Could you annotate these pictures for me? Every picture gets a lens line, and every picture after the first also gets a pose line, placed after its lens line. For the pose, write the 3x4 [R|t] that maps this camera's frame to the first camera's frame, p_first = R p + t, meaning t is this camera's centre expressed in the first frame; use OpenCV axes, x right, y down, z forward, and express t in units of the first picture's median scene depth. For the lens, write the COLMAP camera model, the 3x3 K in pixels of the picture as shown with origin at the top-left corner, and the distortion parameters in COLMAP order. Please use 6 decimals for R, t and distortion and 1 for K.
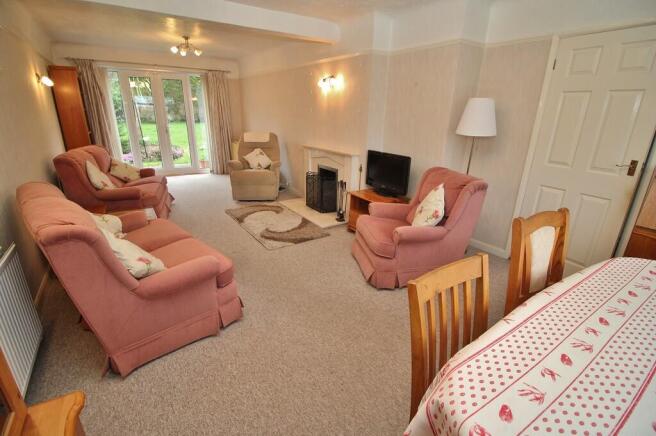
lens RADIAL K [[307.8, 0, 319.3], [0, 307.8, 213.0], [0, 0, 1]] dist [0.002201, -0.014631]
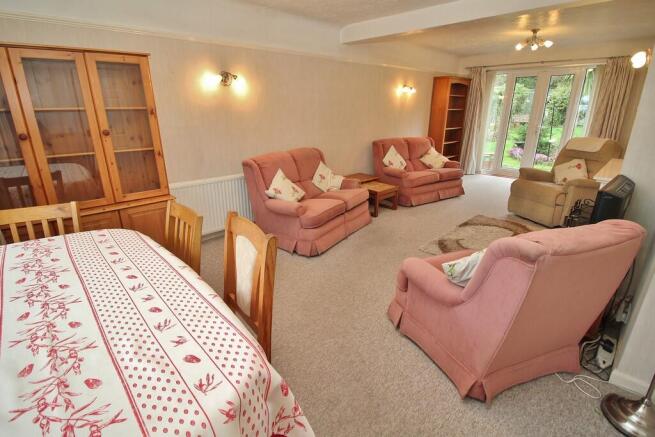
lens RADIAL K [[307.4, 0, 318.8], [0, 307.4, 213.5], [0, 0, 1]] dist [0.002201, -0.014631]
pose [[0.196545, 0.297749, -0.934193, 0.612398], [-0.298852, 0.925633, 0.232145, -0.109301], [0.933840, 0.233558, 0.270911, 0.369721]]
